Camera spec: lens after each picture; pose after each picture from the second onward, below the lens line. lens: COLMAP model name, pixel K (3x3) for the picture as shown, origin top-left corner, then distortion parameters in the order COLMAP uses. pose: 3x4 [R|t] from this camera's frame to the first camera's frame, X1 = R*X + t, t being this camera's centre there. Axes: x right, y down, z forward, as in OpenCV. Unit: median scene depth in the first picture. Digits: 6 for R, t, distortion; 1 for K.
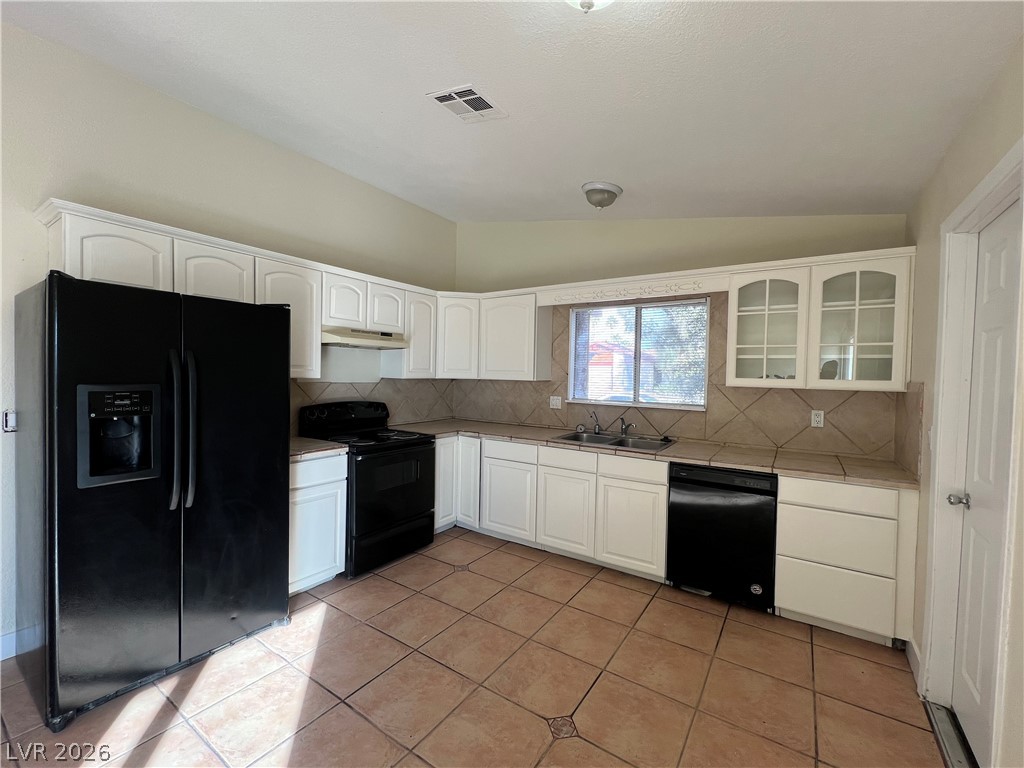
lens RADIAL K [[410.6, 0, 512.5], [0, 410.6, 381.8], [0, 0, 1]] dist [-0.005111, 0.000559]
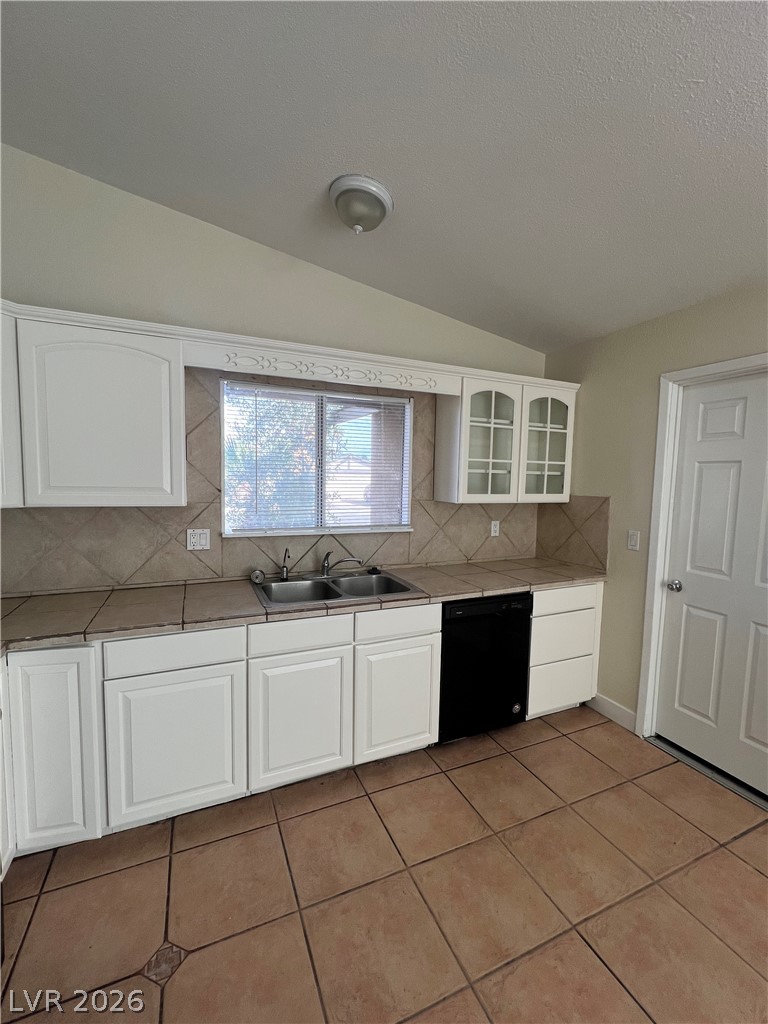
lens RADIAL K [[426.3, 0, 375.8], [0, 426.3, 514.7], [0, 0, 1]] dist [-0.002071, -0.000277]
pose [[0.548294, -0.080612, 0.832391, -0.386000], [0.011304, 0.995967, 0.089008, -0.053548], [-0.836209, -0.039393, 0.546994, 0.683947]]
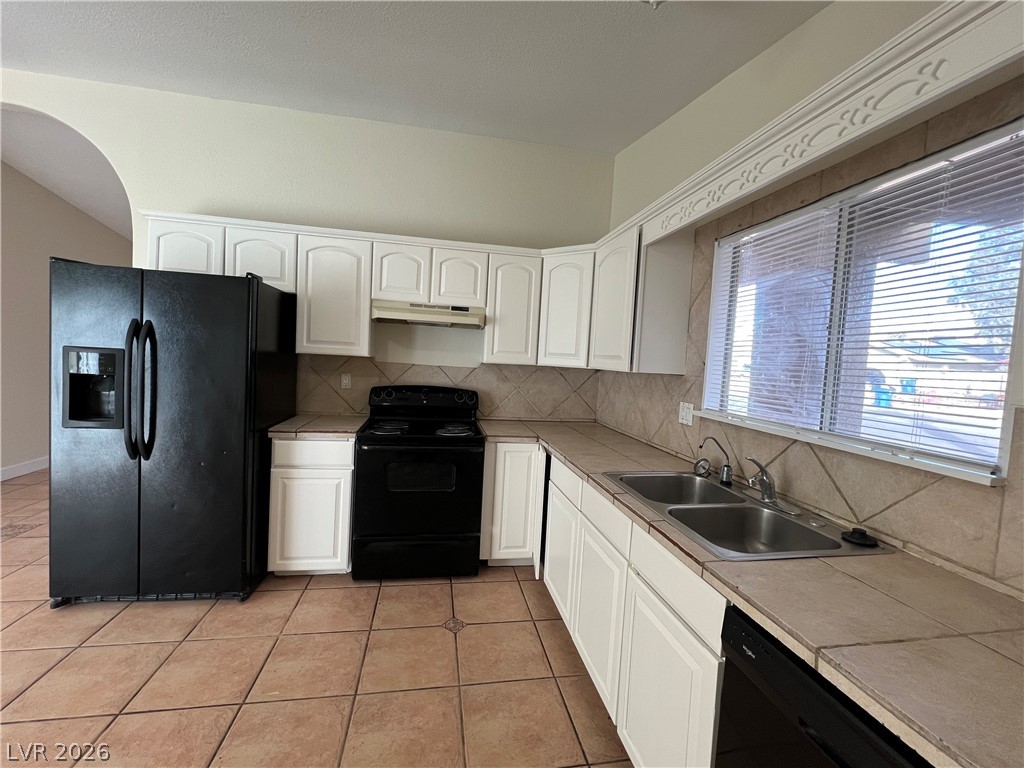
lens RADIAL K [[424.0, 0, 519.5], [0, 424.0, 382.6], [0, 0, 1]] dist [-0.002341, 0.000394]
pose [[0.714076, 0.057347, -0.697715, 0.517588], [-0.052490, 0.998220, 0.028325, 0.004614], [0.698097, 0.016397, 0.715815, 0.624895]]
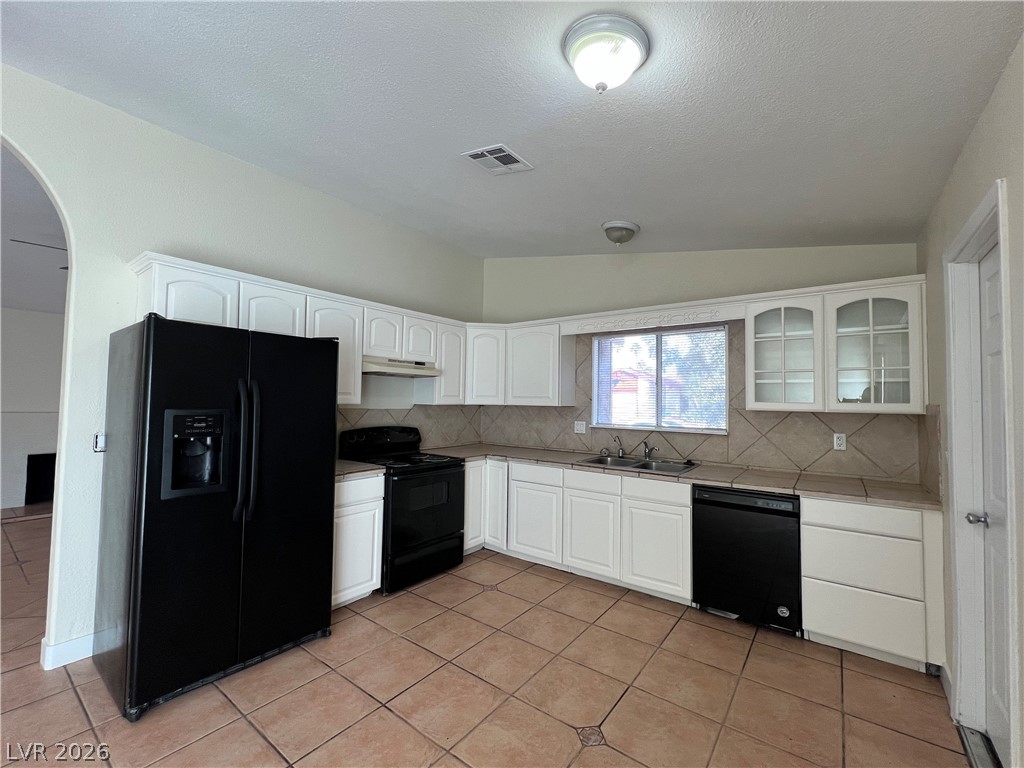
lens RADIAL K [[410.6, 0, 514.2], [0, 410.6, 383.4], [0, 0, 1]] dist [-0.005111, 0.000559]
pose [[0.998573, -0.007815, -0.052822, -0.007015], [0.004481, 0.998008, -0.062936, 0.006331], [0.053209, 0.062609, 0.996619, -0.067298]]
